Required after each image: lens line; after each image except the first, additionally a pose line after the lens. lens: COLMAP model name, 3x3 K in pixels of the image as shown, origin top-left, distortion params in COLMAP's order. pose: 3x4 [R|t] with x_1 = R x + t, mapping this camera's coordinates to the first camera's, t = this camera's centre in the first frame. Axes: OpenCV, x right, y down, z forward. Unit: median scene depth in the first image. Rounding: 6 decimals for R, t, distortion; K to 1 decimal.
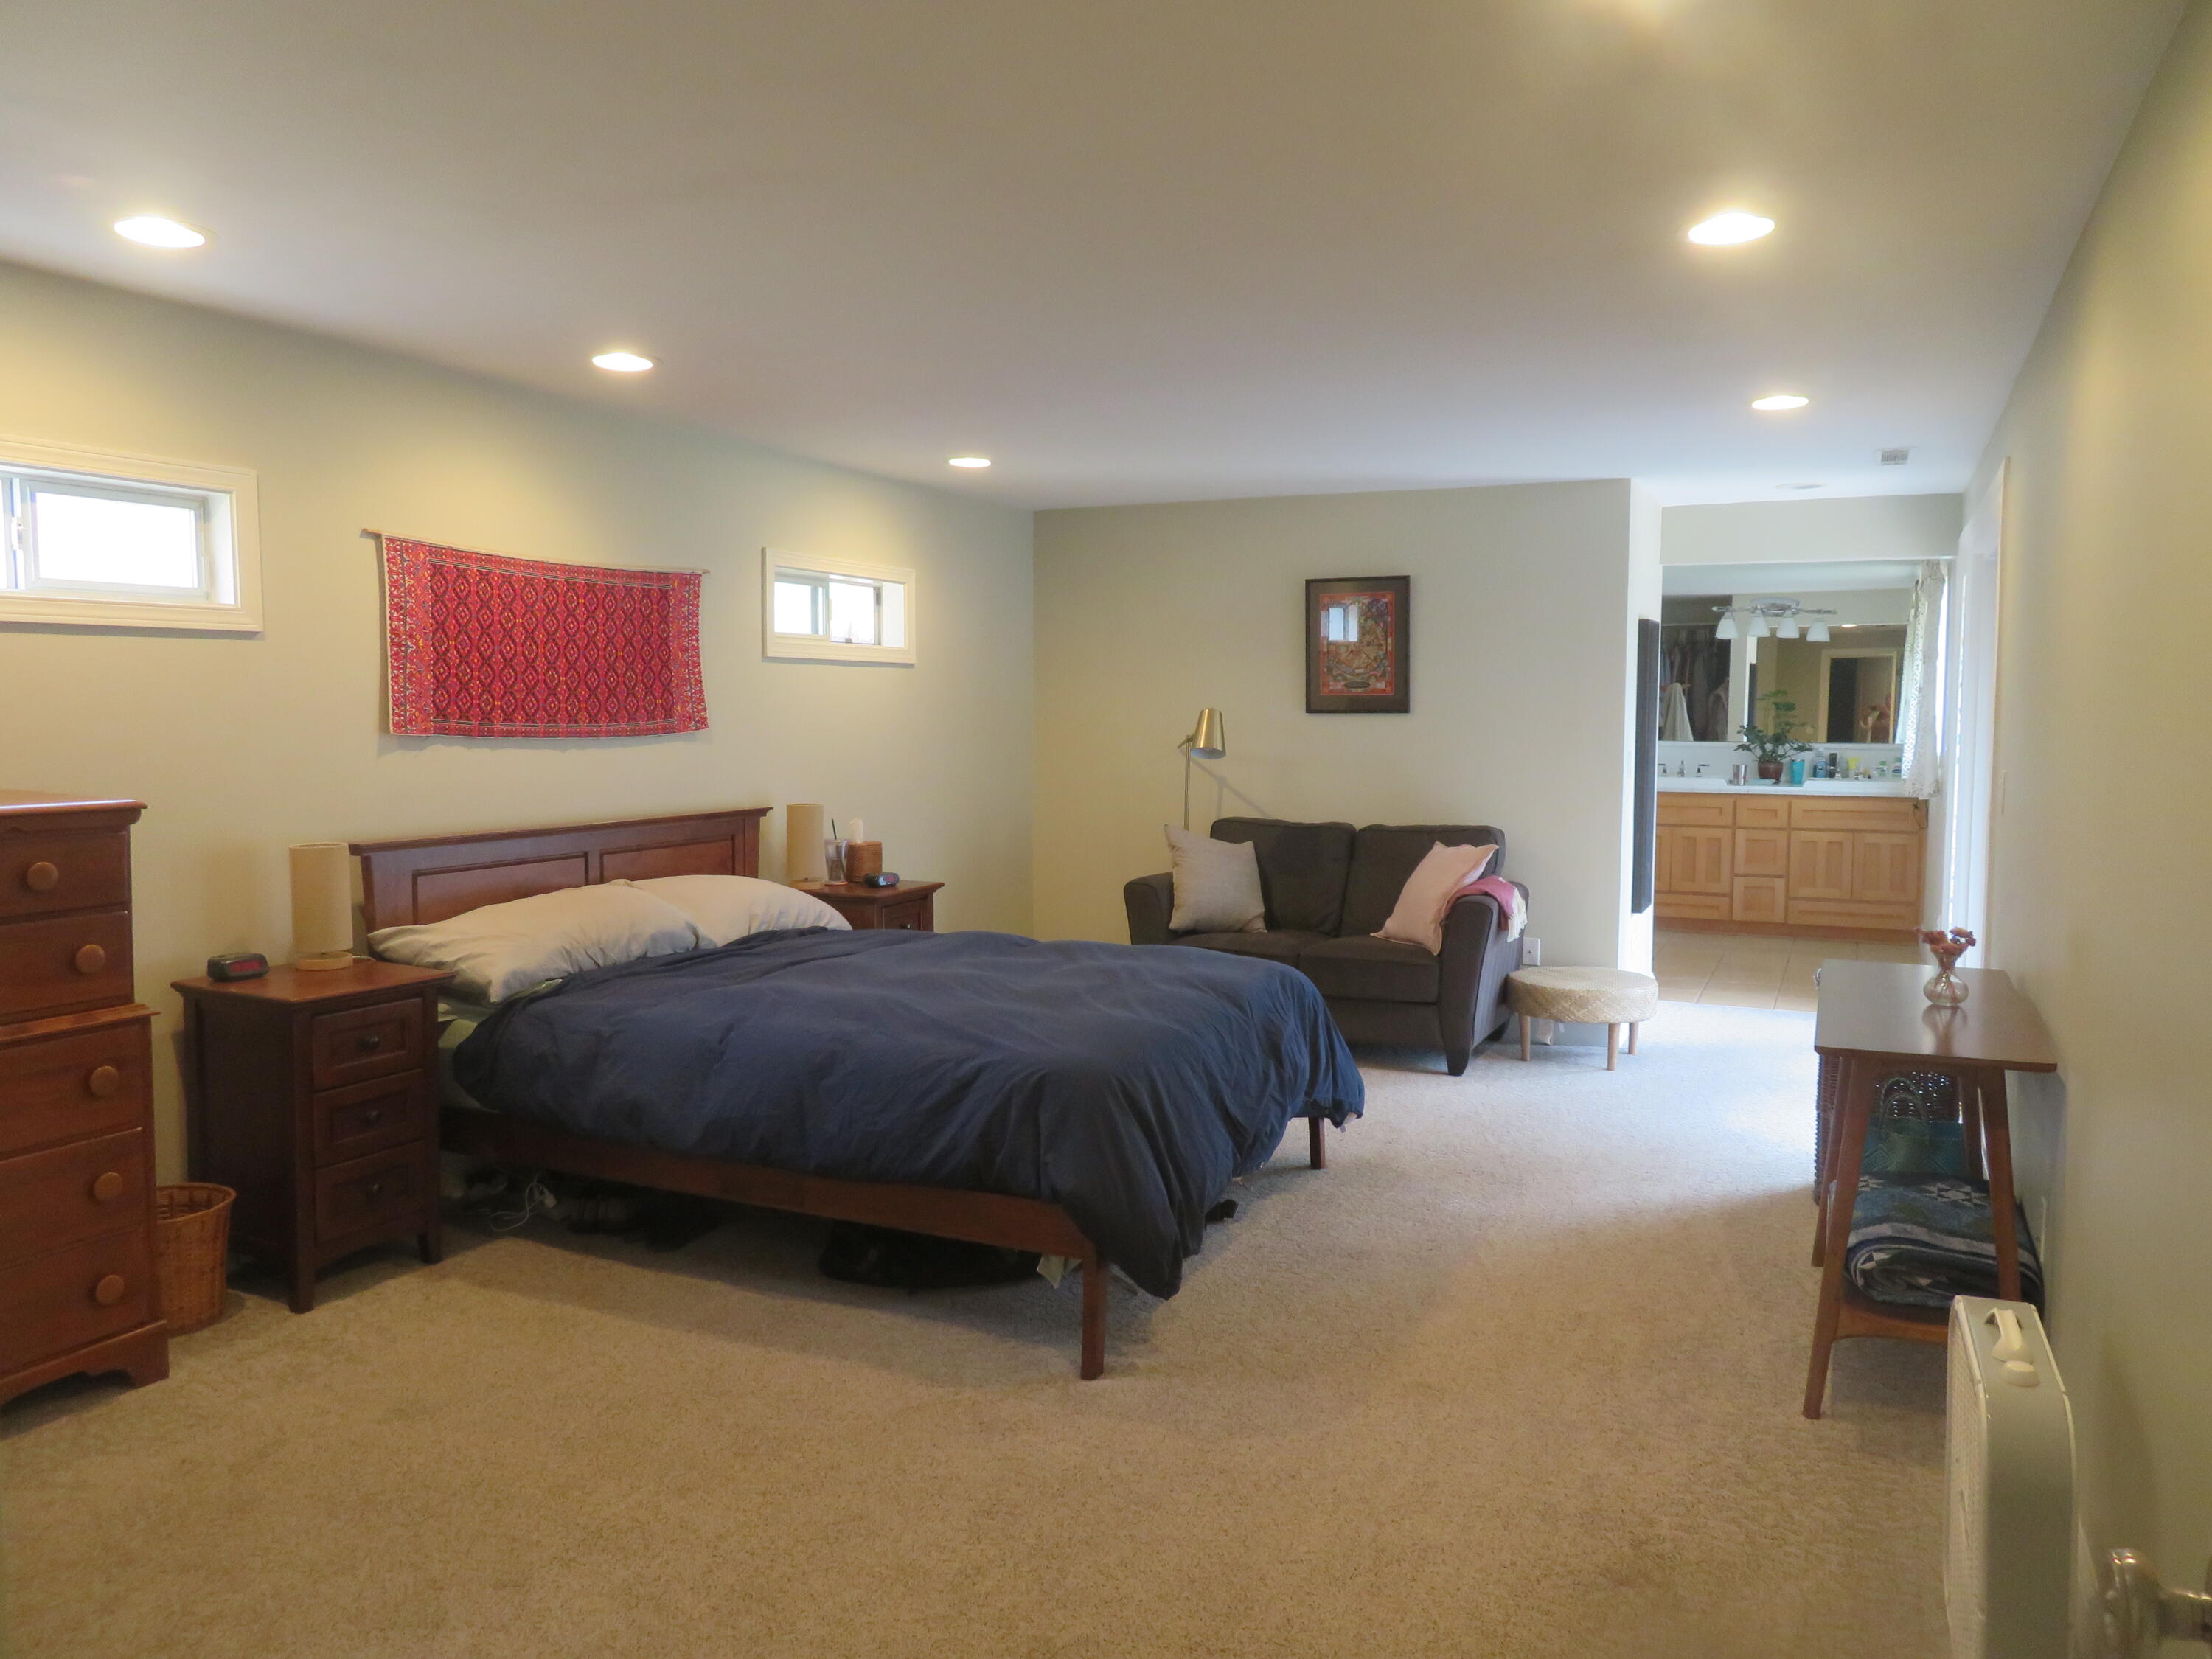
lens RADIAL K [[1589.6, 0, 1112.7], [0, 1589.6, 828.5], [0, 0, 1]] dist [-0.002337, 0.002501]
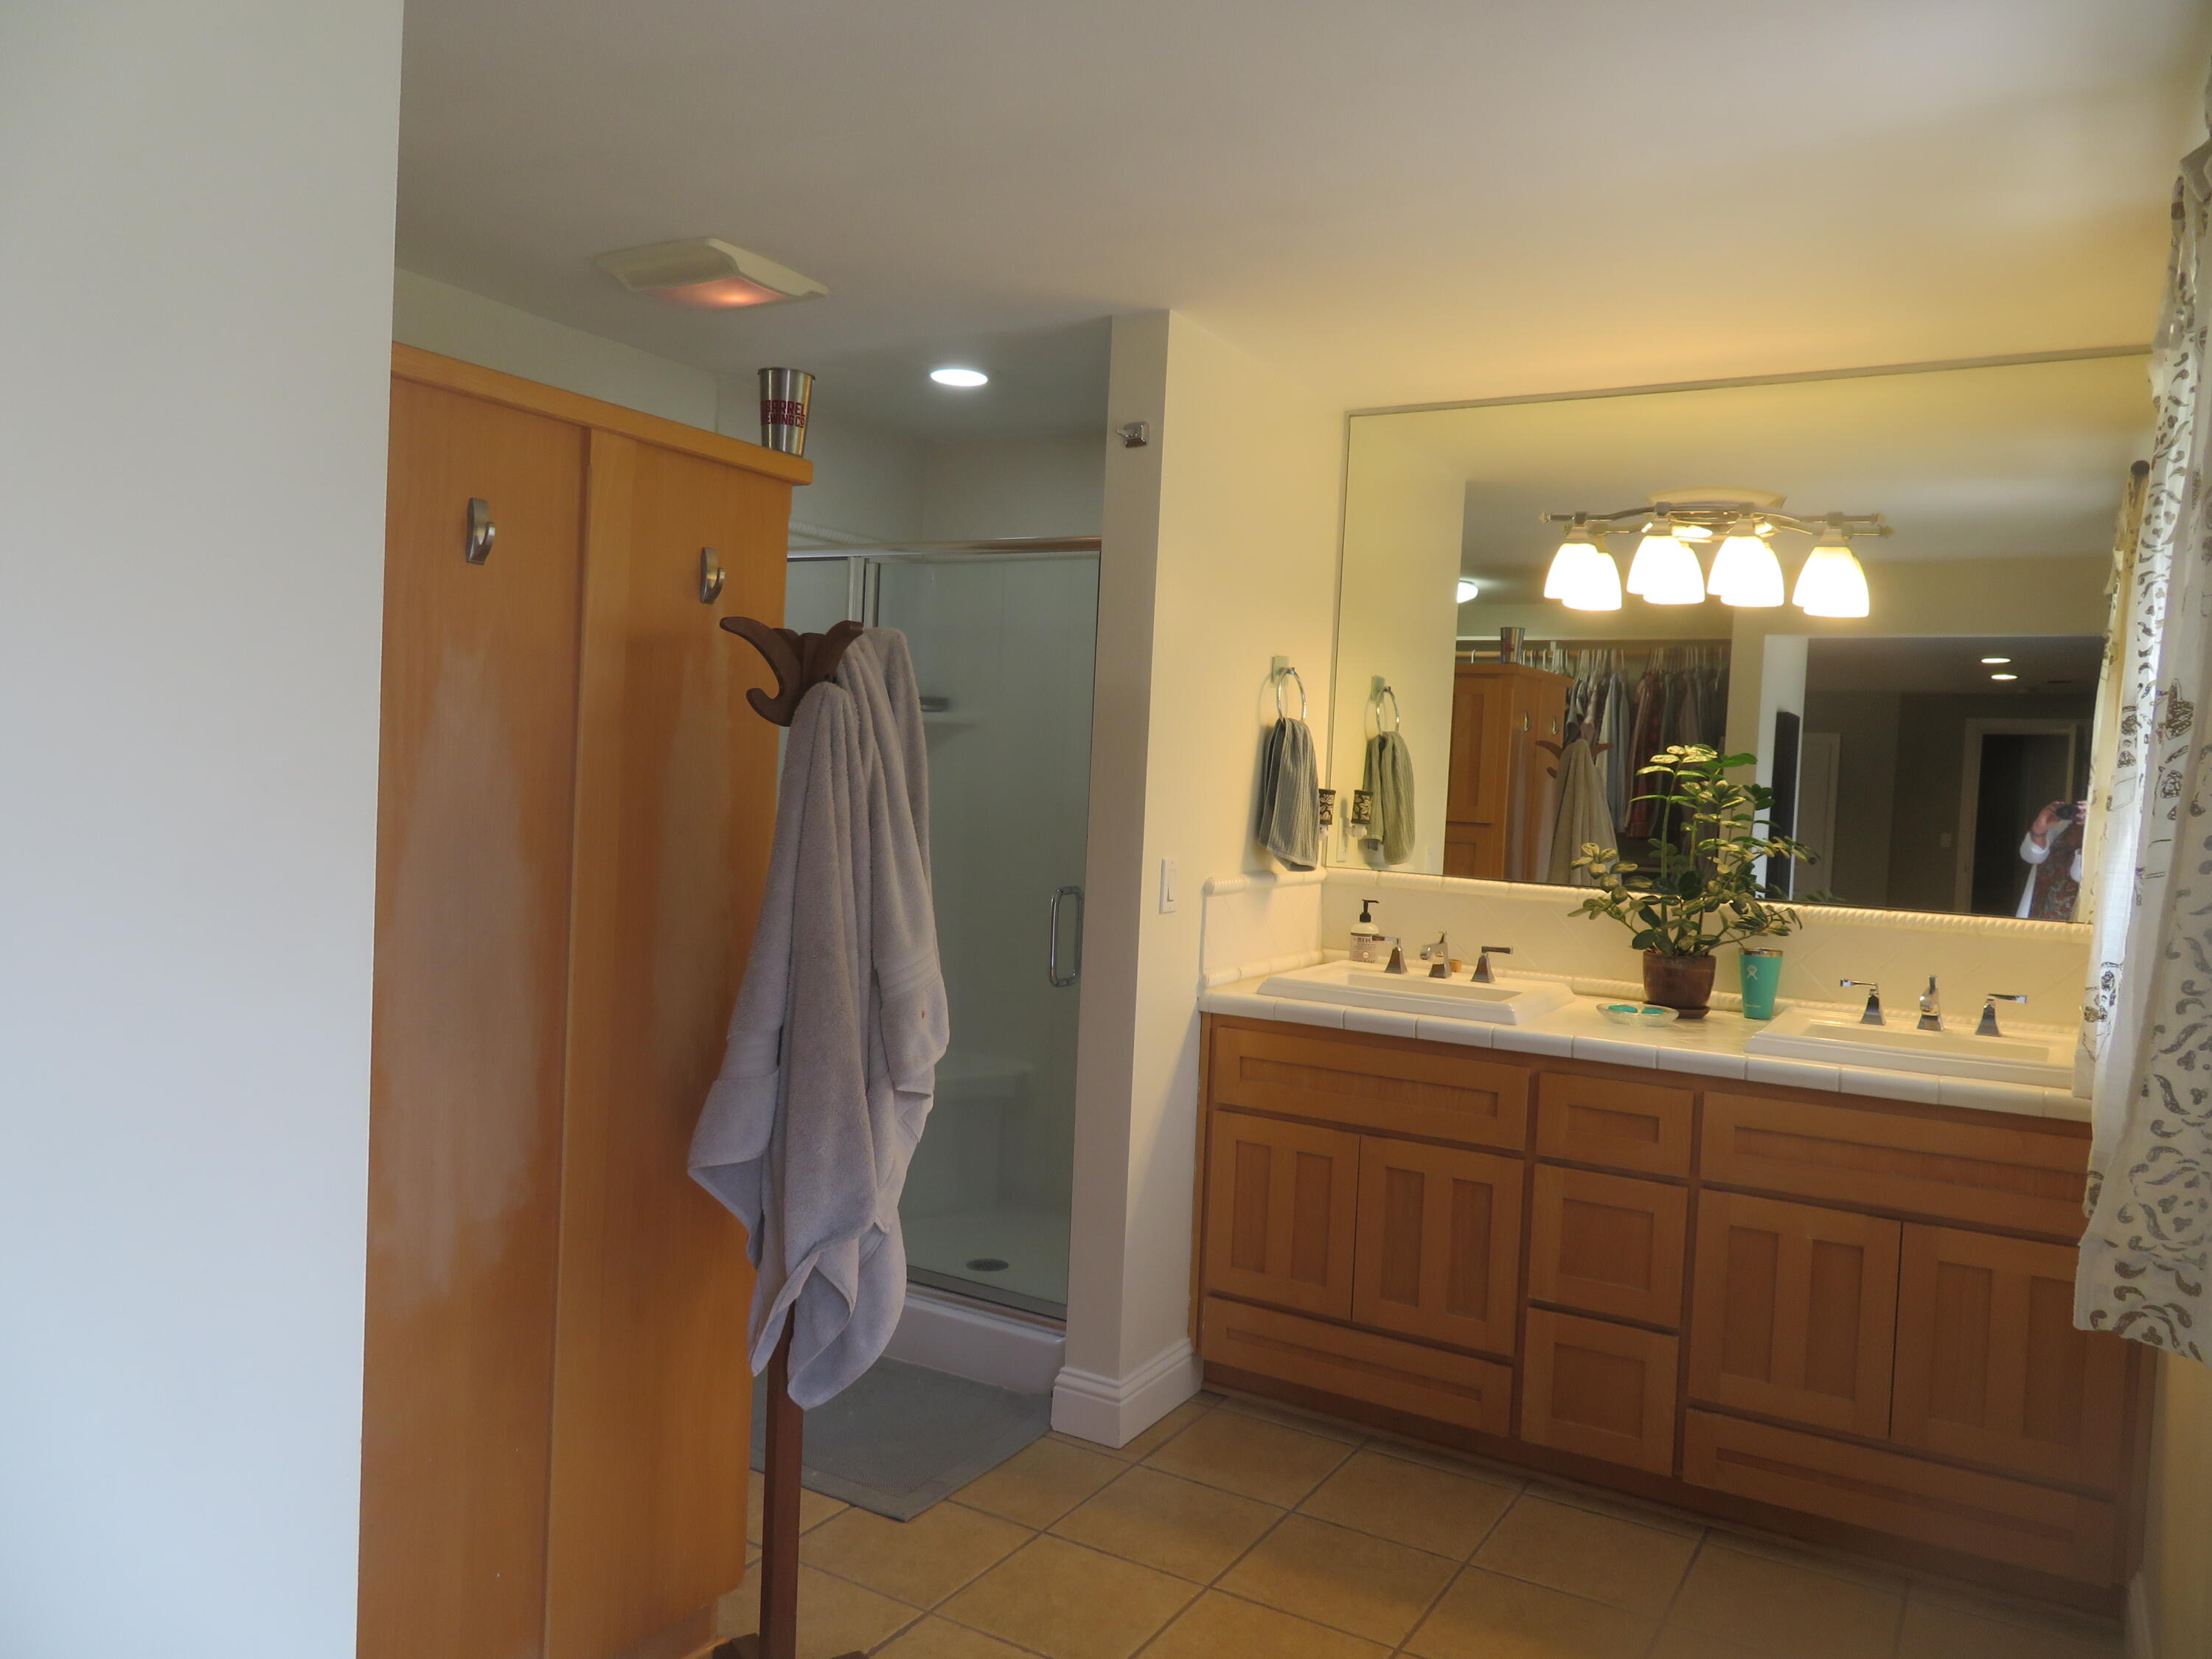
lens RADIAL K [[1589.6, 0, 1099.6], [0, 1589.6, 832.7], [0, 0, 1]] dist [-0.002337, 0.002501]
pose [[0.994543, 0.047131, -0.093070, 0.330507], [-0.051230, 0.997797, -0.042145, -0.048774], [0.090879, 0.046683, 0.994767, 0.665290]]
